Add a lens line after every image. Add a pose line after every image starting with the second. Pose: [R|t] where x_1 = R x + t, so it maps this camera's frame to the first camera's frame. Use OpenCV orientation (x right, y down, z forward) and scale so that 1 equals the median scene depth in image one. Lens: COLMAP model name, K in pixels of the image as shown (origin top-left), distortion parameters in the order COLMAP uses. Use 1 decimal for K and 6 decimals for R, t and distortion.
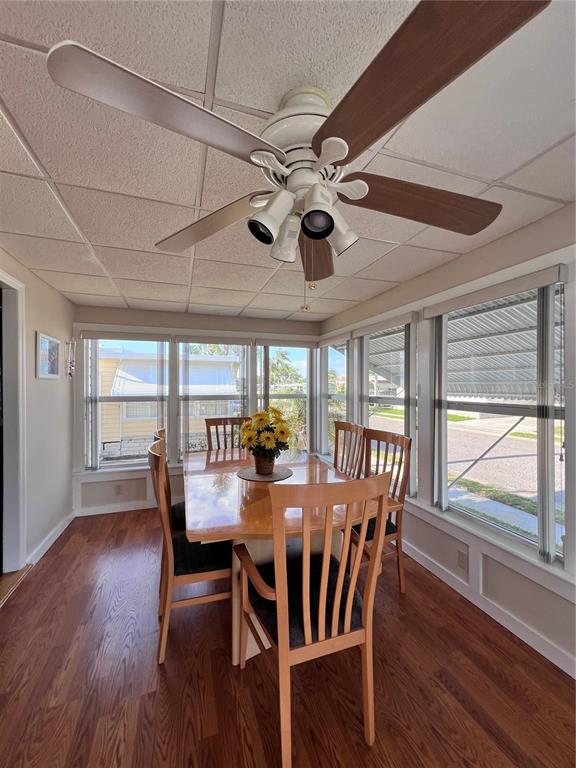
lens RADIAL K [[305.8, 0, 288.9], [0, 305.8, 385.5], [0, 0, 1]] dist [0.000529, -0.000217]
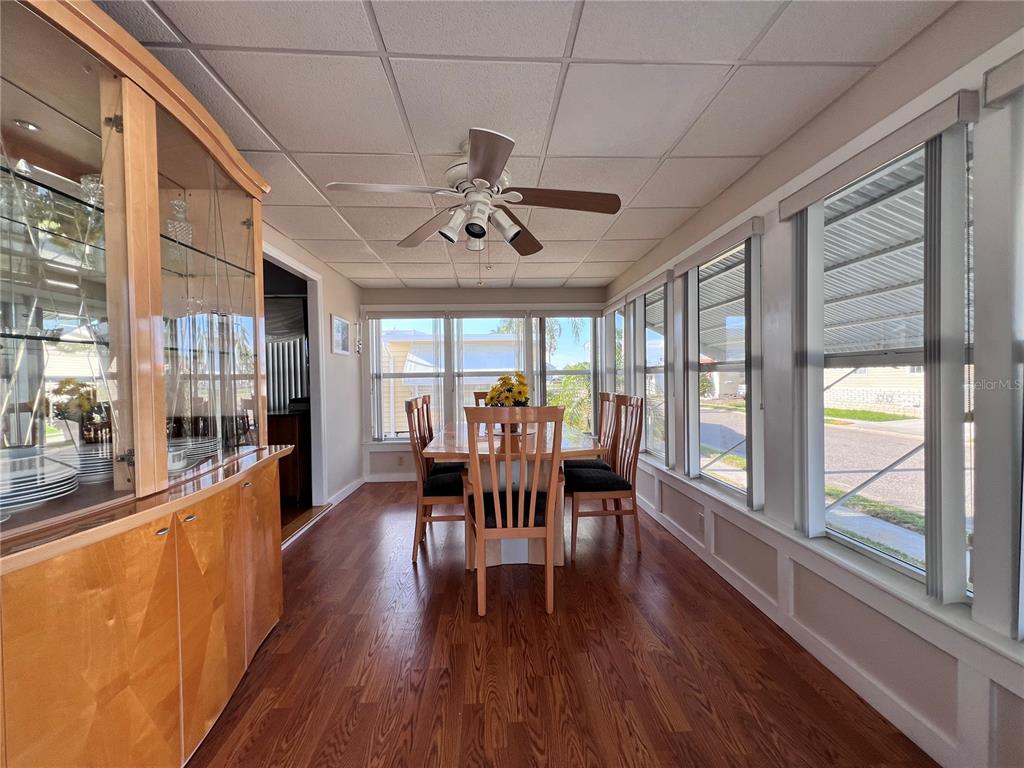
lens RADIAL K [[407.7, 0, 515.7], [0, 407.7, 382.0], [0, 0, 1]] dist [0.000529, -0.000217]
pose [[0.961803, -0.011372, -0.273506, 0.221856], [0.015364, 0.999804, 0.012456, 0.058841], [0.273311, -0.016183, 0.961790, -0.250014]]
